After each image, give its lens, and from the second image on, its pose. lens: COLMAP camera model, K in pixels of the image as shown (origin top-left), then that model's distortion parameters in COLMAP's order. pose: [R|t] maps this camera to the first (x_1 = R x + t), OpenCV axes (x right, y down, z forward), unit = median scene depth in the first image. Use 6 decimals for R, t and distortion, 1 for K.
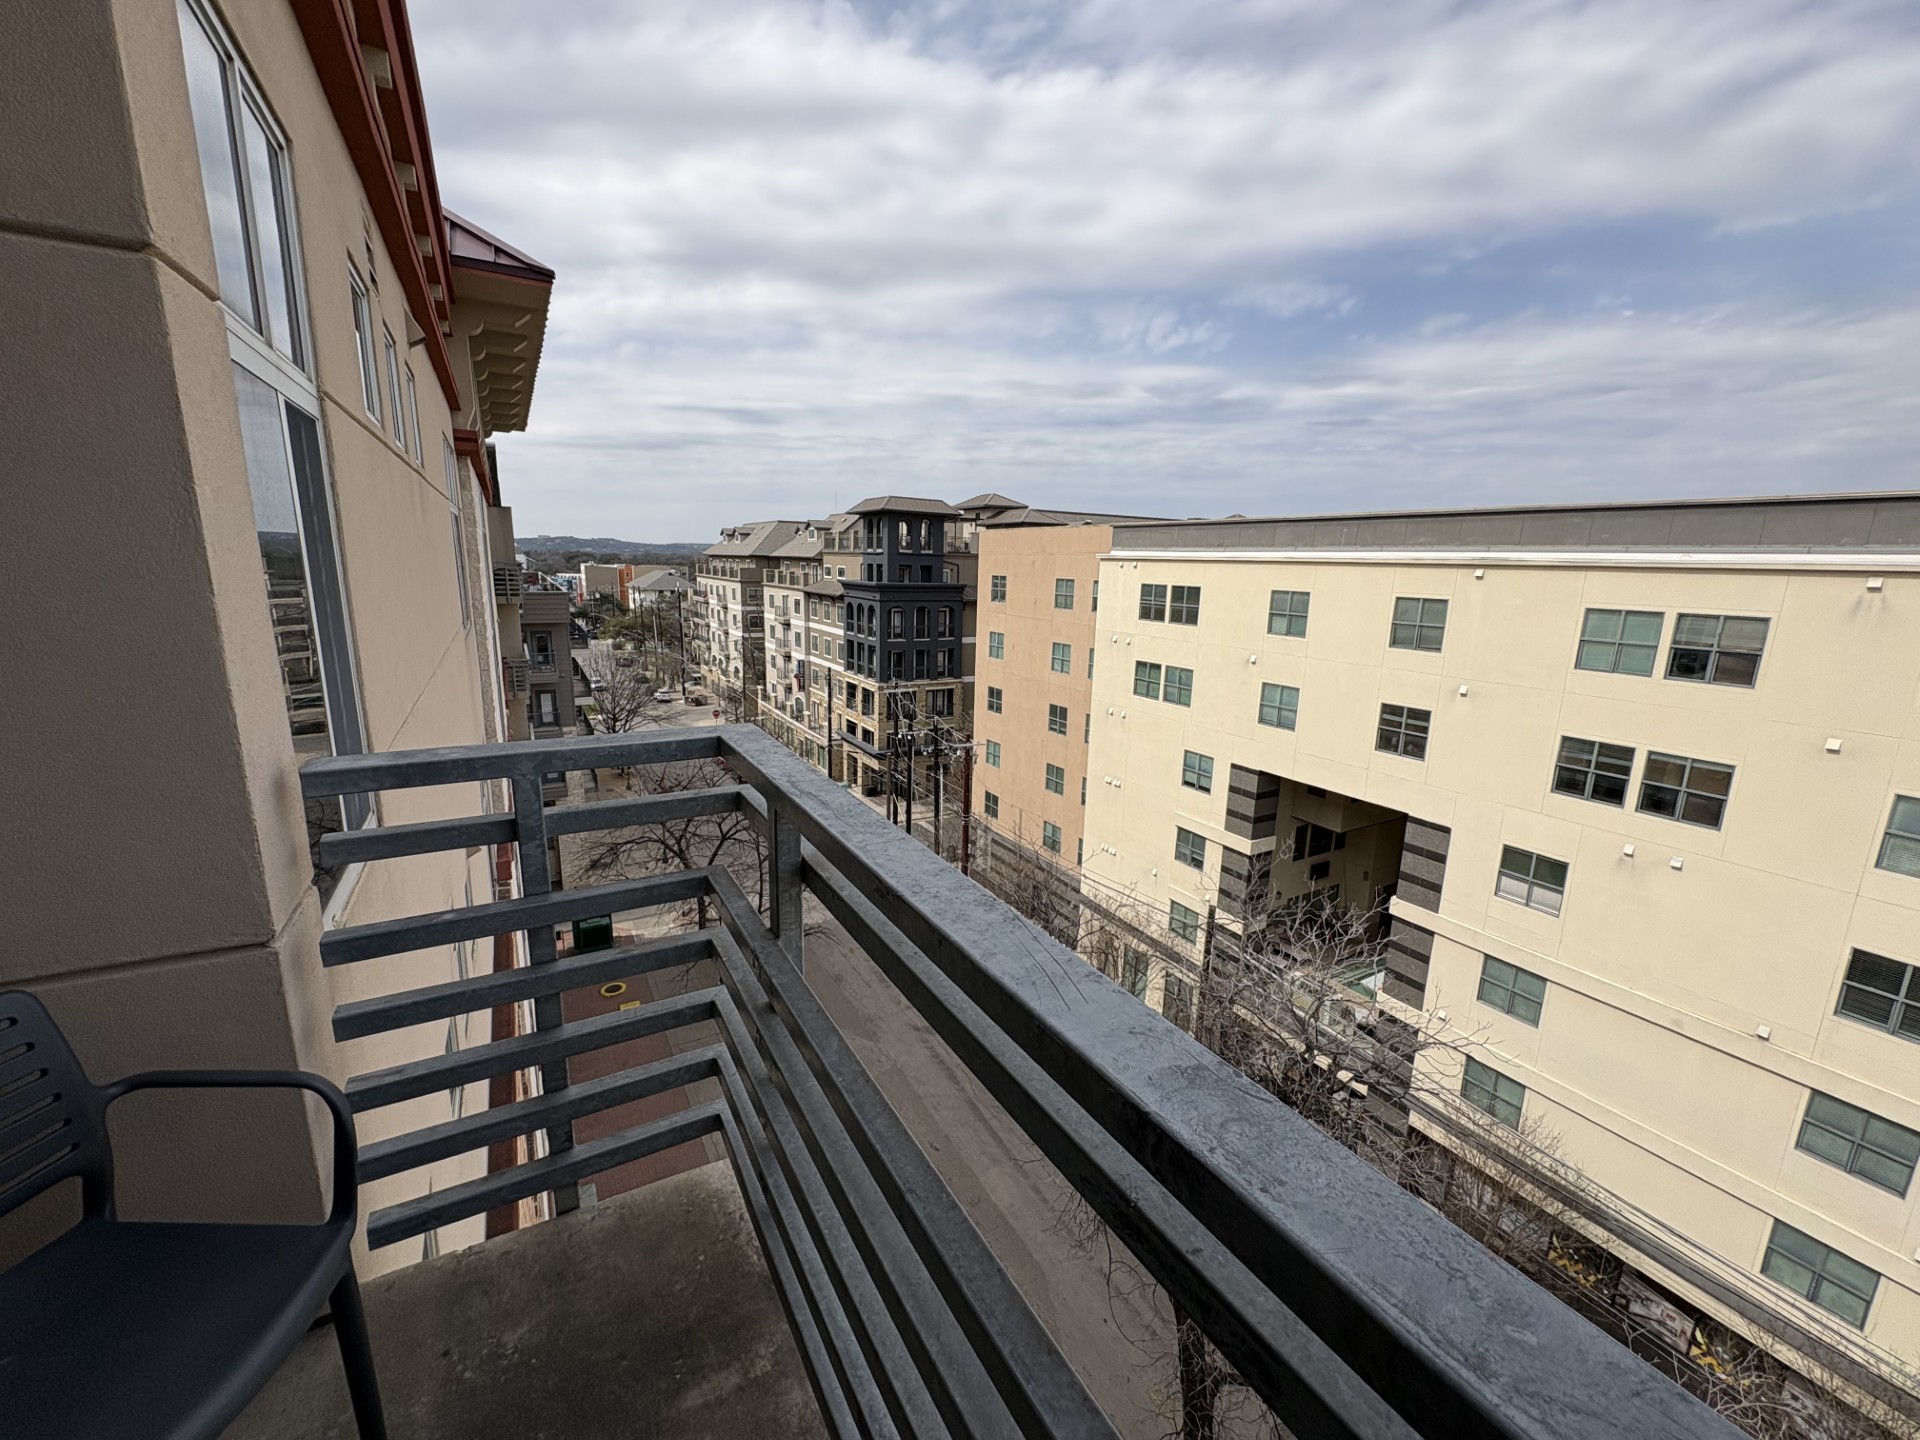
lens RADIAL K [[764.2, 0, 960.0], [0, 764.2, 720.0], [0, 0, 1]] dist [0.002007, -0.000928]
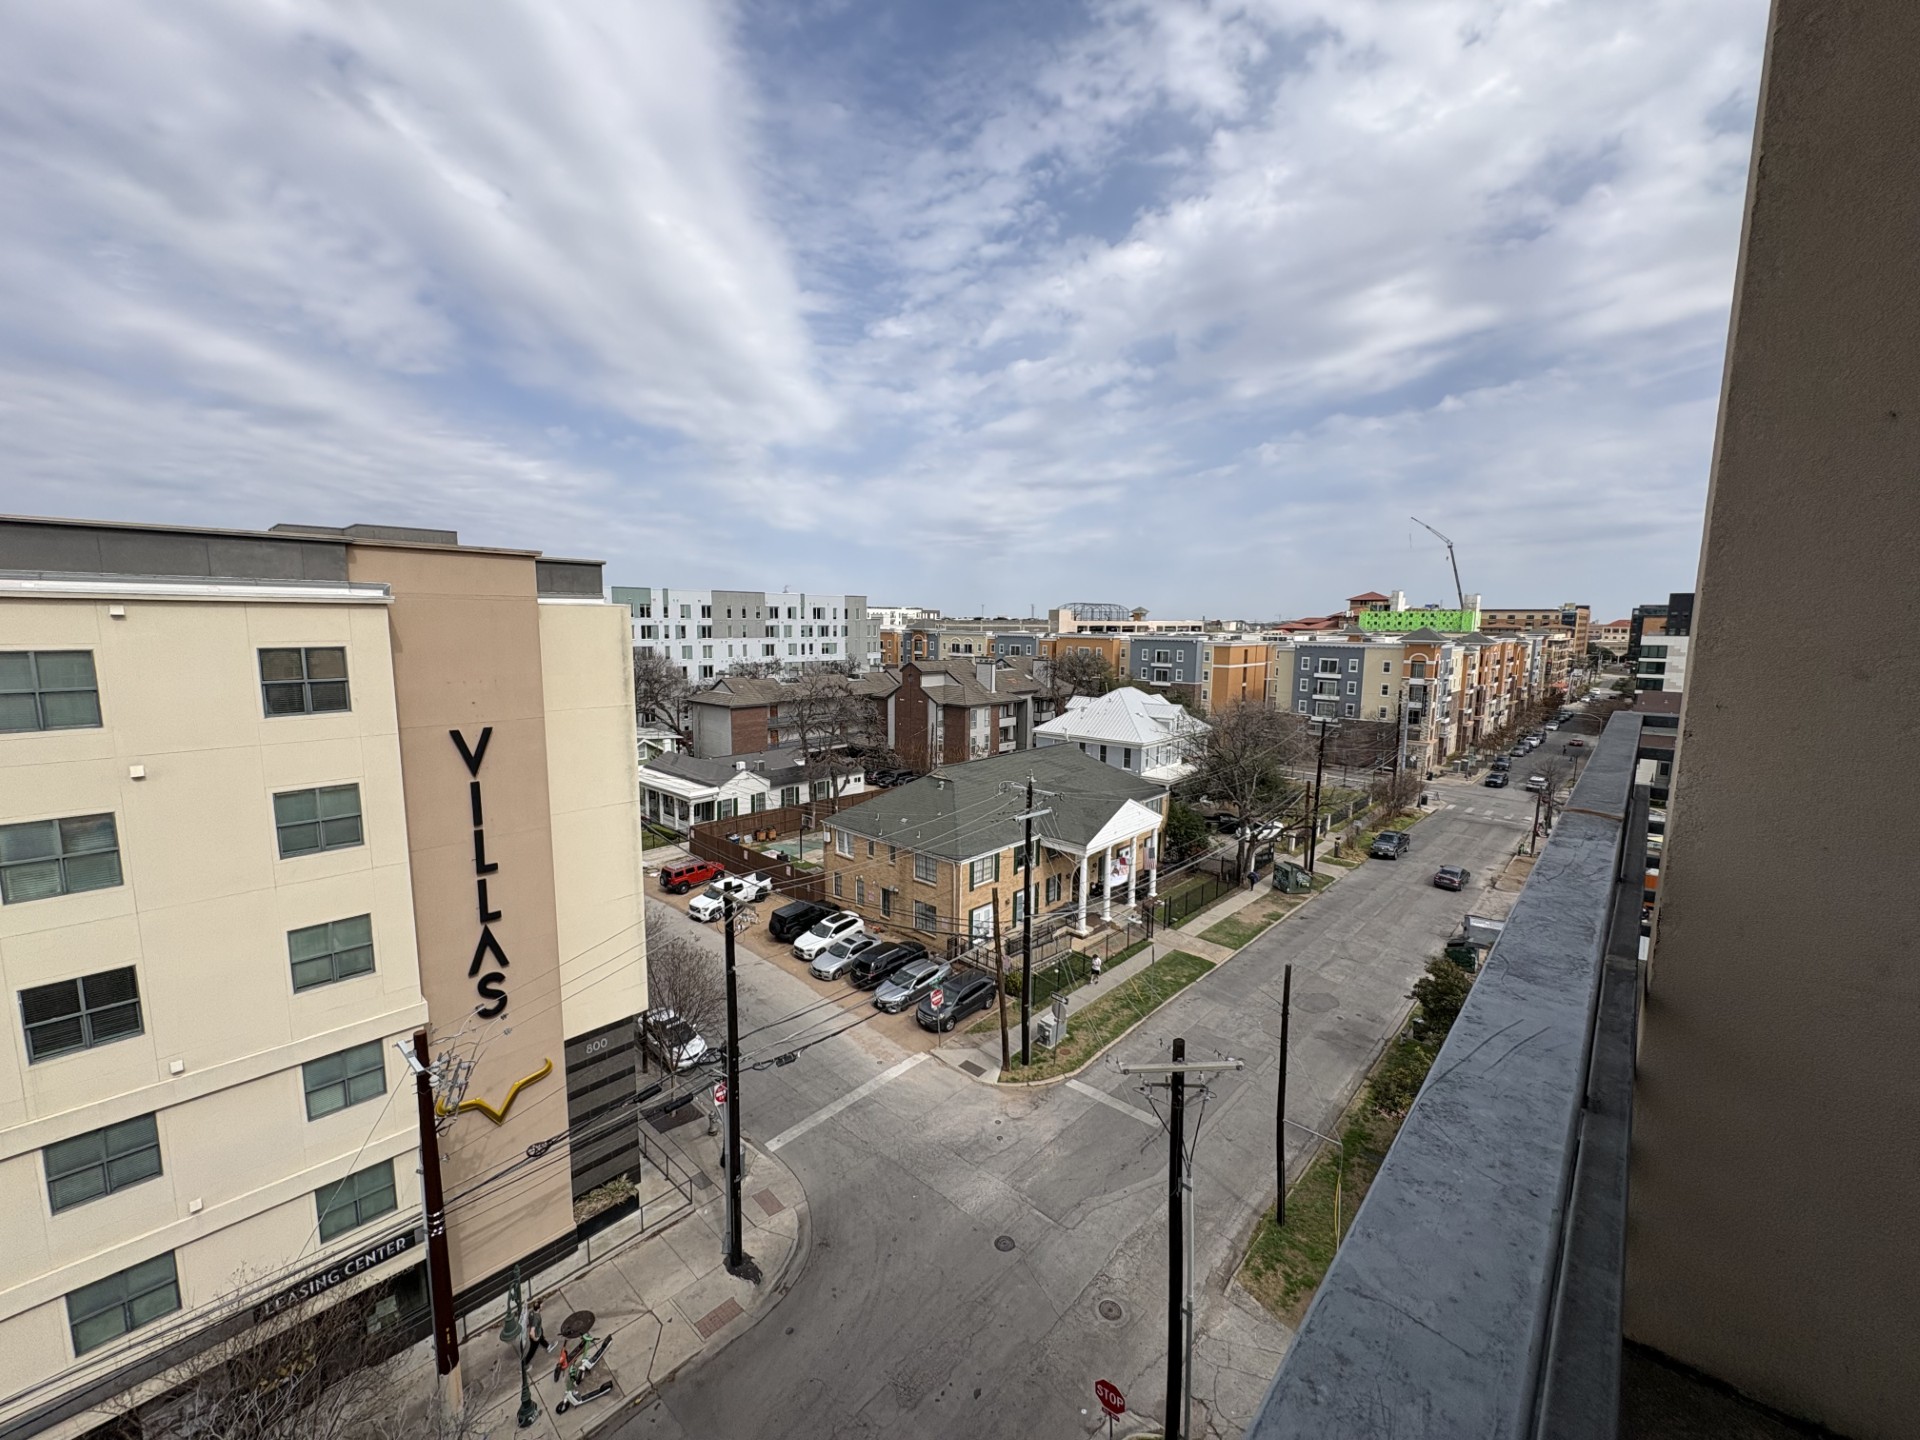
lens RADIAL K [[791.0, 0, 960.0], [0, 791.0, 720.0], [0, 0, 1]] dist [0.000190, -0.000498]
pose [[-0.318006, -0.147089, 0.936609, -0.114568], [0.175641, 0.961652, 0.210657, -0.043812], [-0.931677, 0.231497, -0.279977, 0.194141]]
